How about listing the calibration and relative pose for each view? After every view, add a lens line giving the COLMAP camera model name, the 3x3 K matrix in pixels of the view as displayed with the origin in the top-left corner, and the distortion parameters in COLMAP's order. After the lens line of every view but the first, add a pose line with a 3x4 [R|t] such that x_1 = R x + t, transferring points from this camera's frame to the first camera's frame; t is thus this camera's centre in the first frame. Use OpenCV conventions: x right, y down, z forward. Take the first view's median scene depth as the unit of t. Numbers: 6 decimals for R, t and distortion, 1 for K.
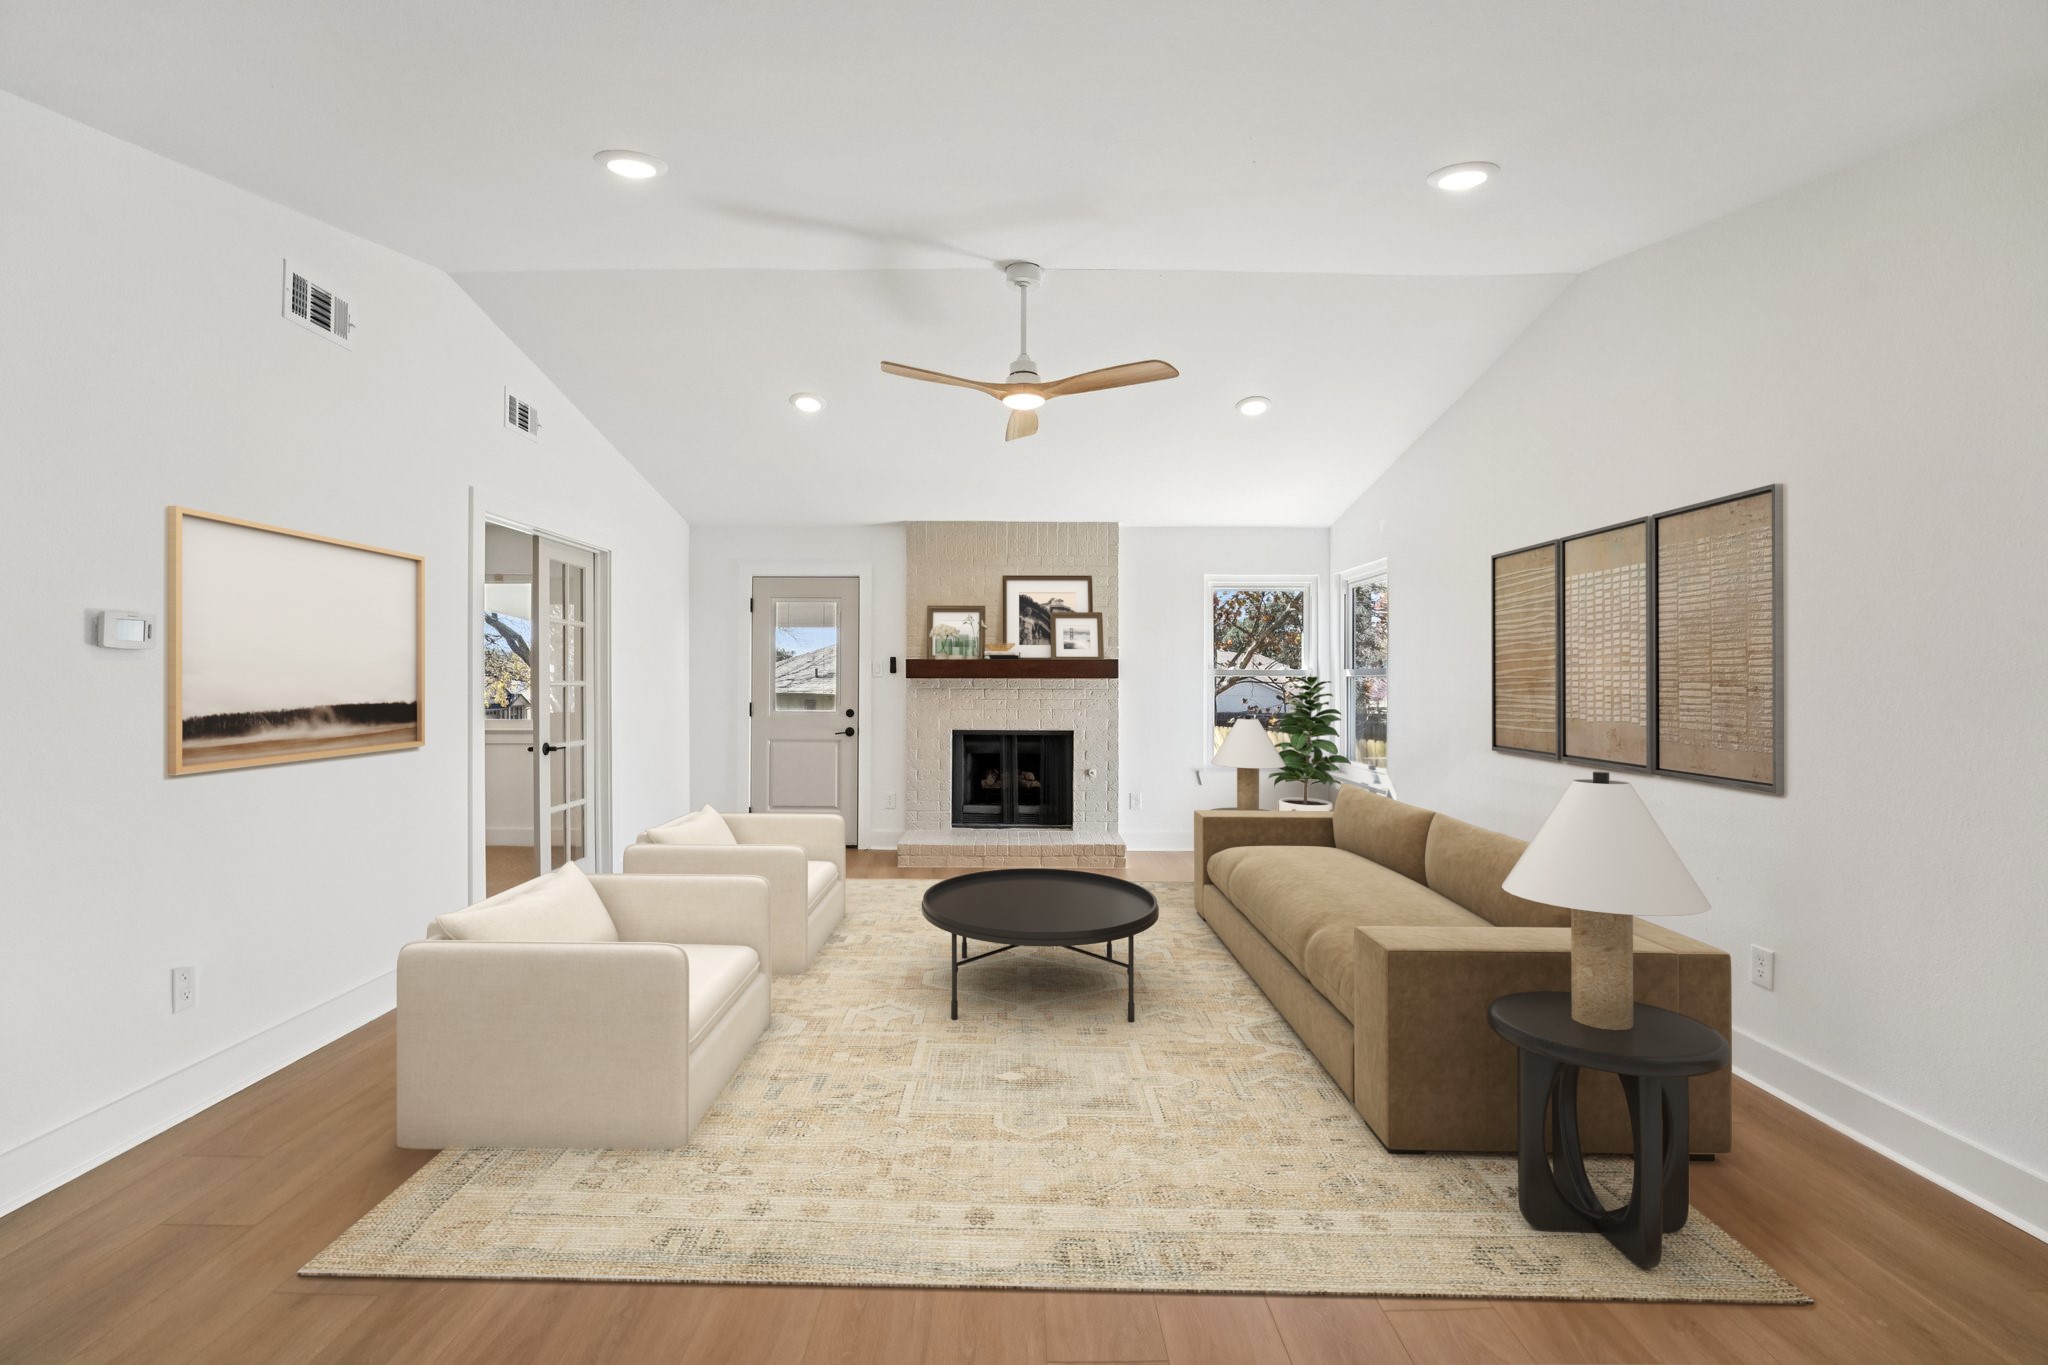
lens RADIAL K [[853.4, 0, 1024.3], [0, 853.4, 677.2], [0, 0, 1]] dist [-0.021337, -0.002315]
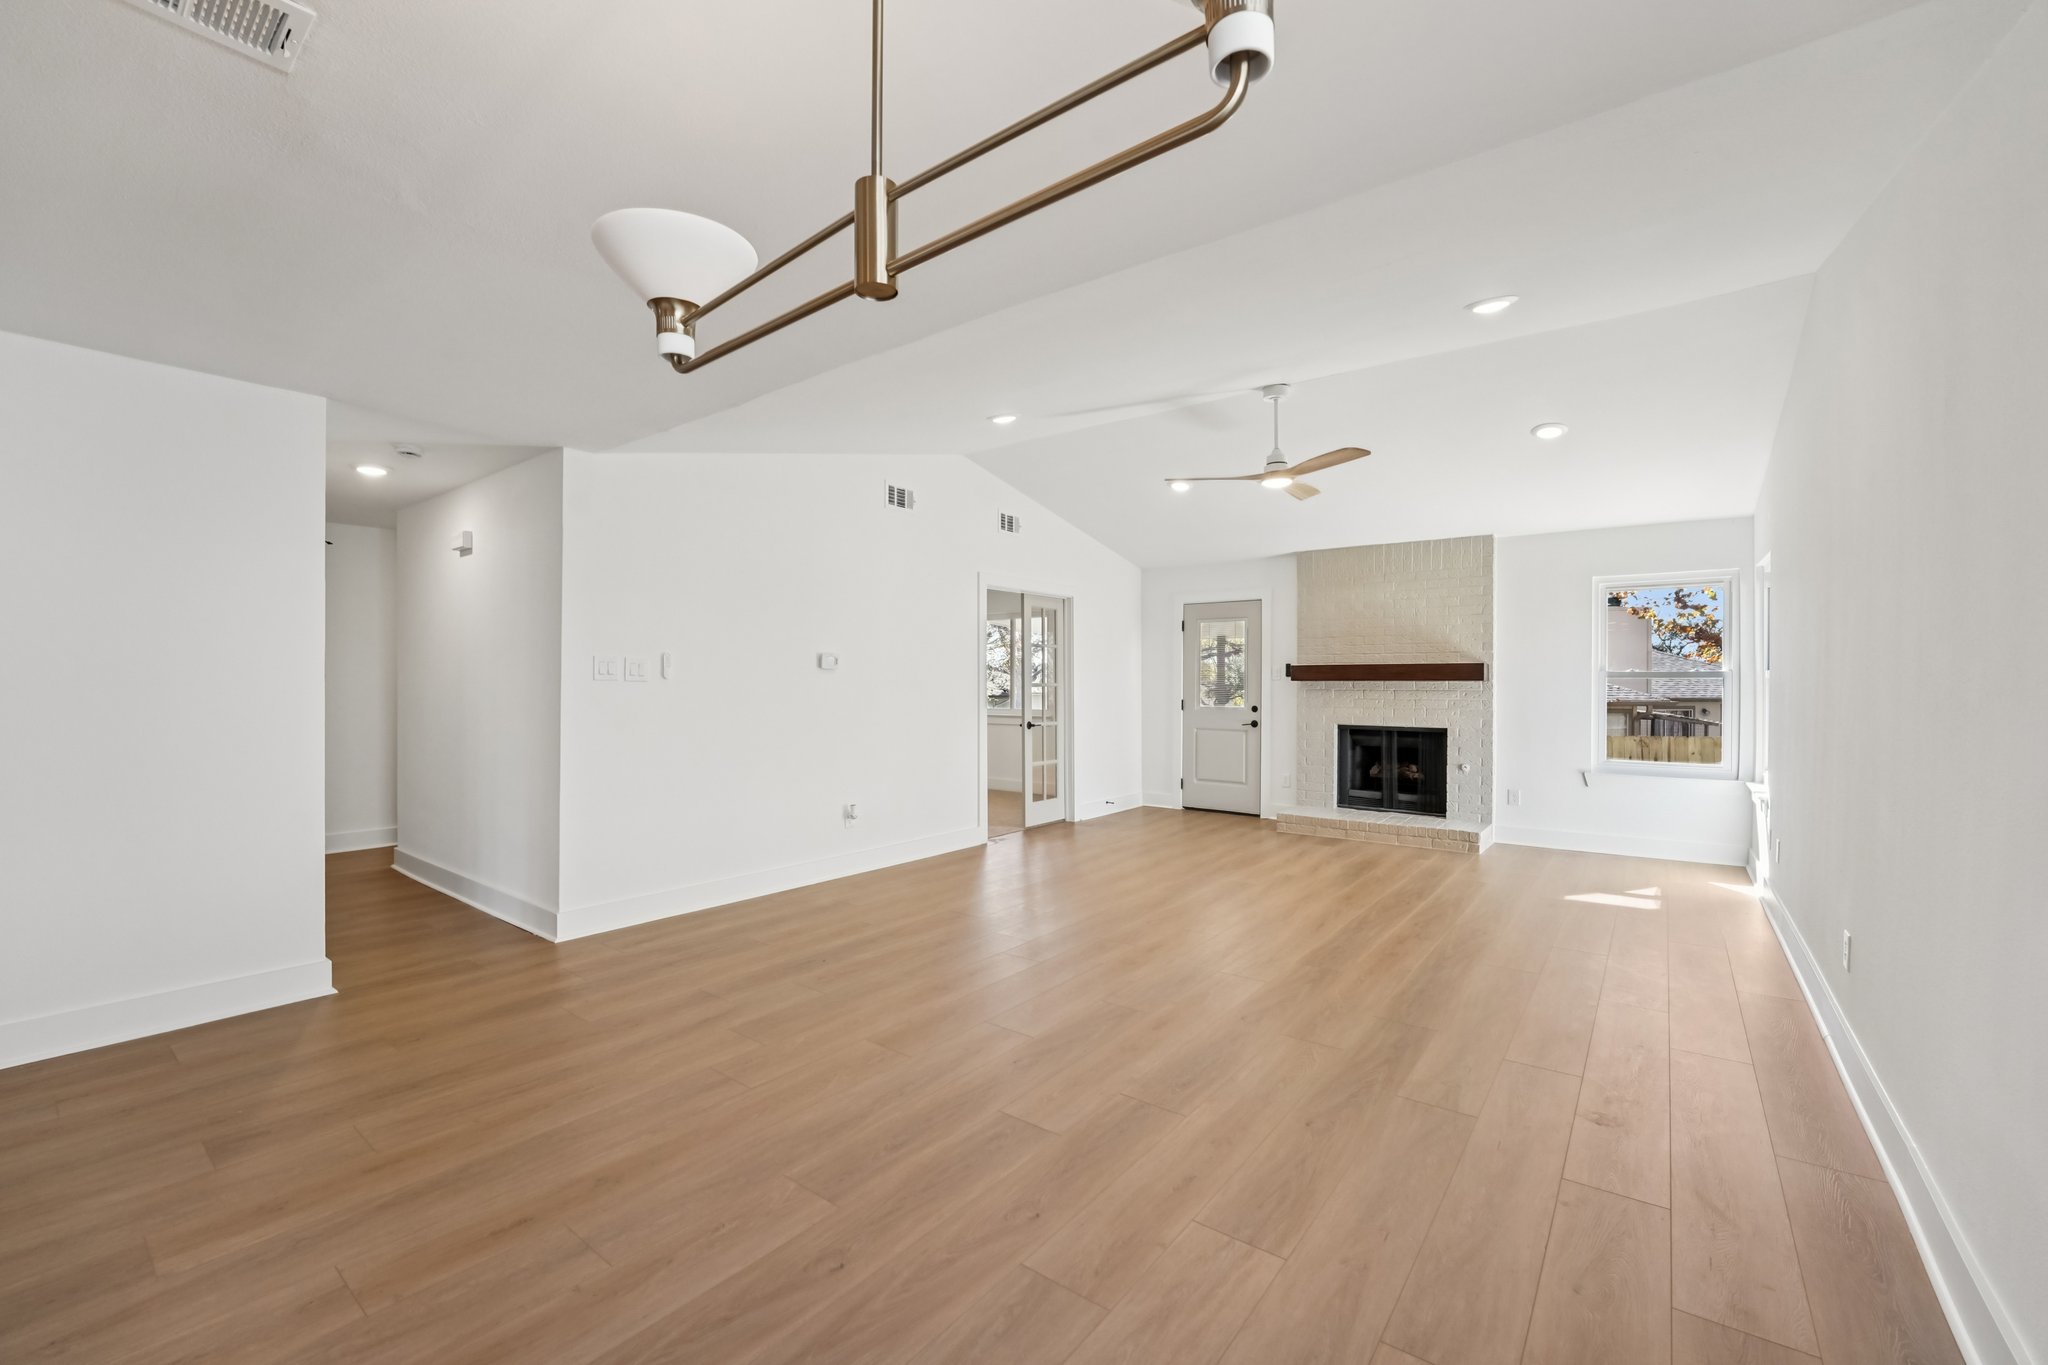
lens RADIAL K [[853.4, 0, 1012.0], [0, 853.4, 676.8], [0, 0, 1]] dist [-0.021337, -0.002315]
pose [[0.782532, -0.003977, -0.622598, 0.299984], [0.002539, 0.999992, -0.003197, -0.001707], [0.622606, 0.000921, 0.782535, -0.204707]]
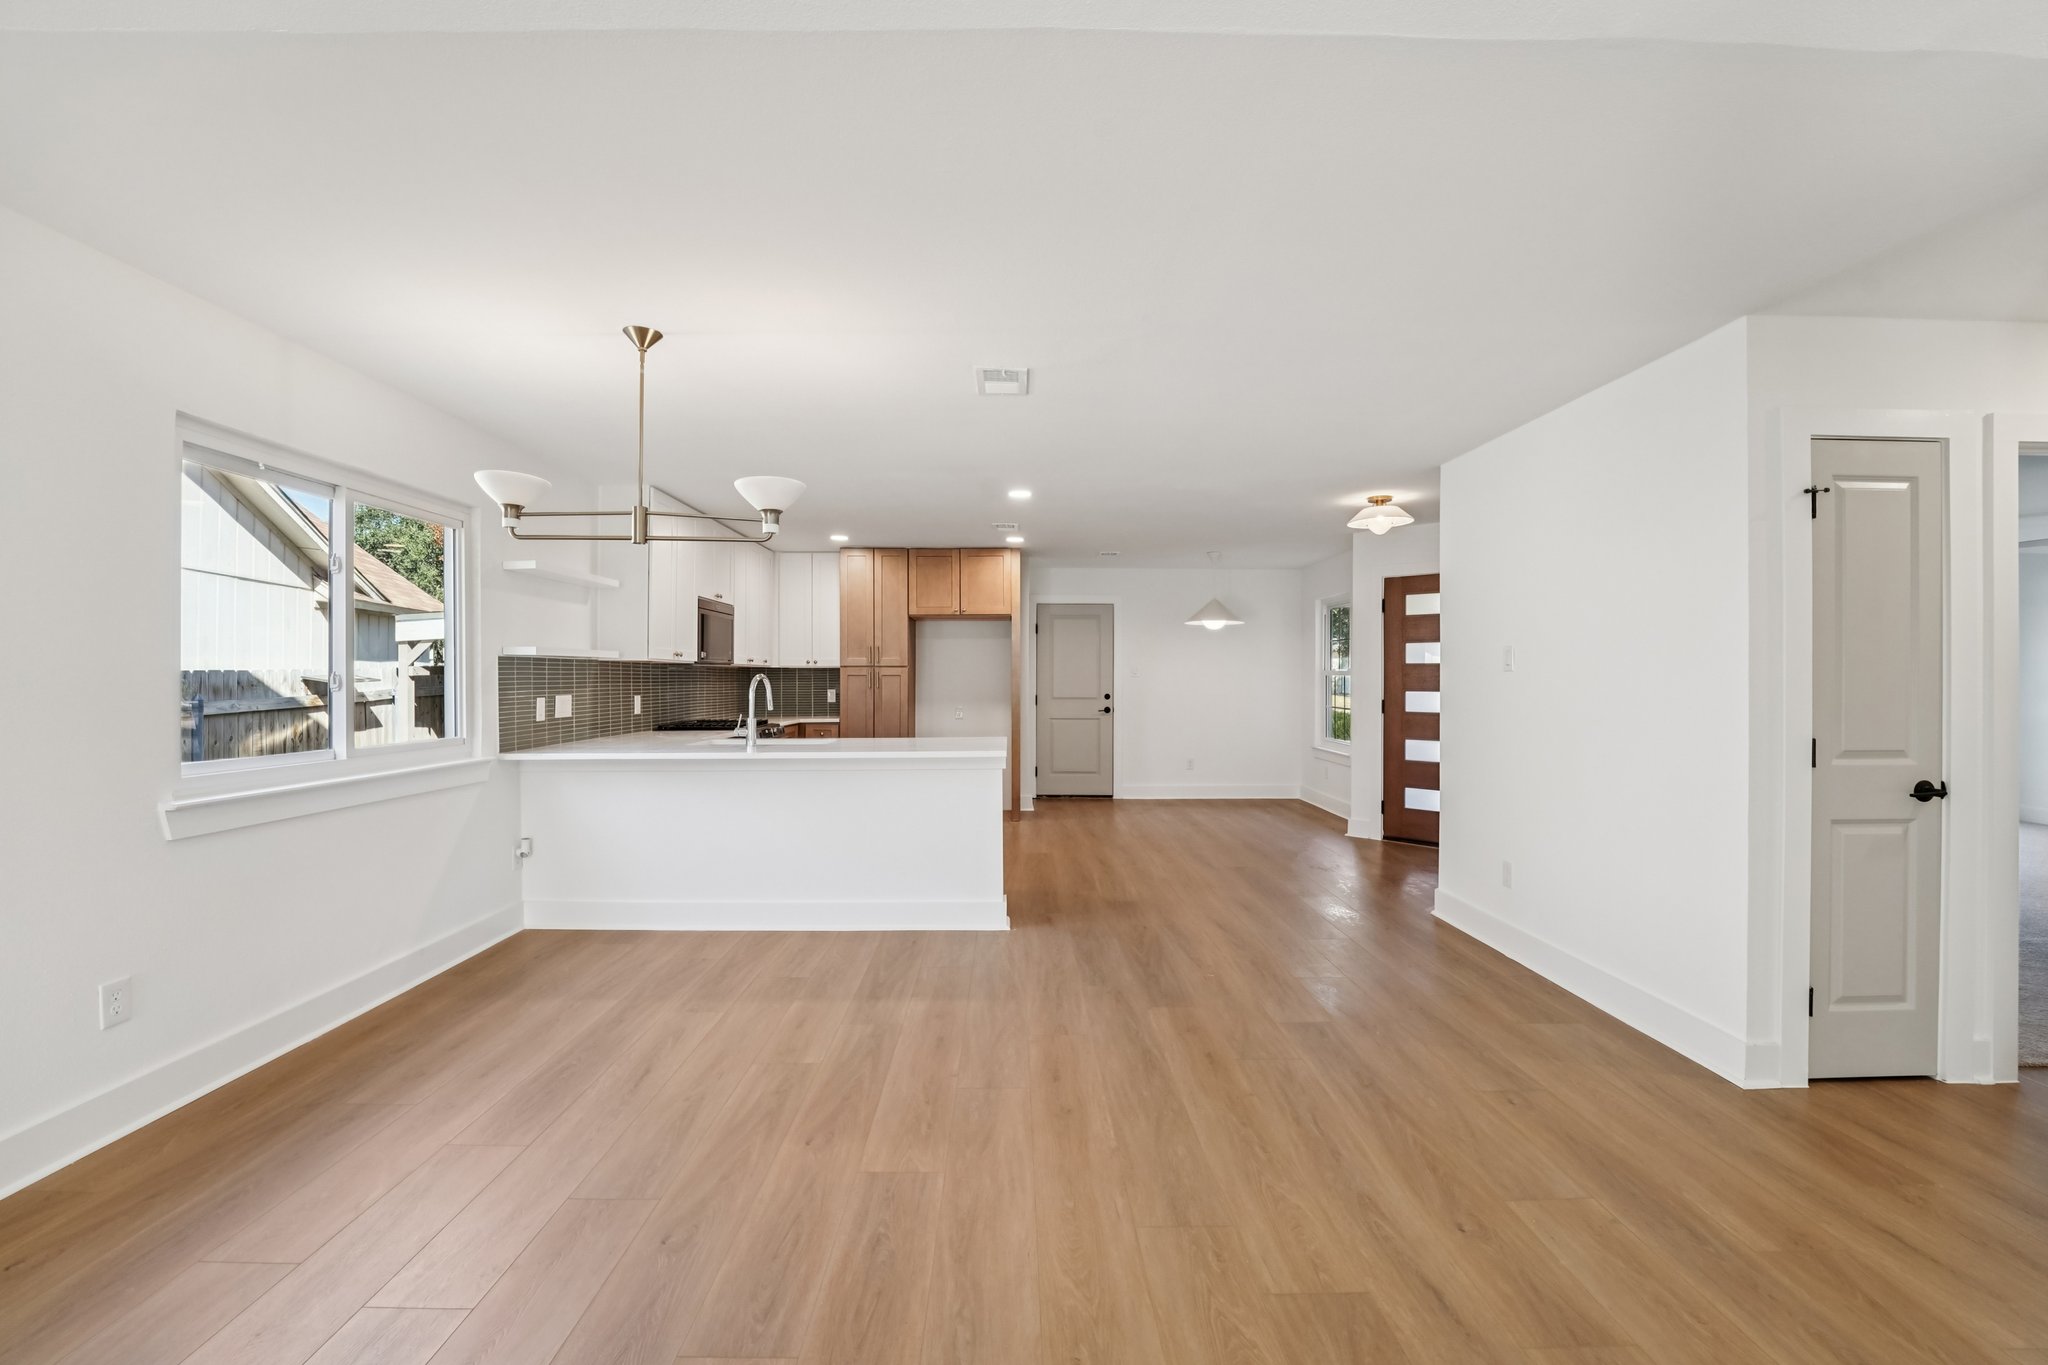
lens RADIAL K [[853.4, 0, 1015.7], [0, 853.4, 678.6], [0, 0, 1]] dist [-0.021337, -0.002315]
pose [[-0.999959, -0.006205, 0.006612, -0.015383], [-0.006234, 0.999971, -0.004445, 0.001640], [-0.006585, -0.004486, -0.999968, 0.345515]]
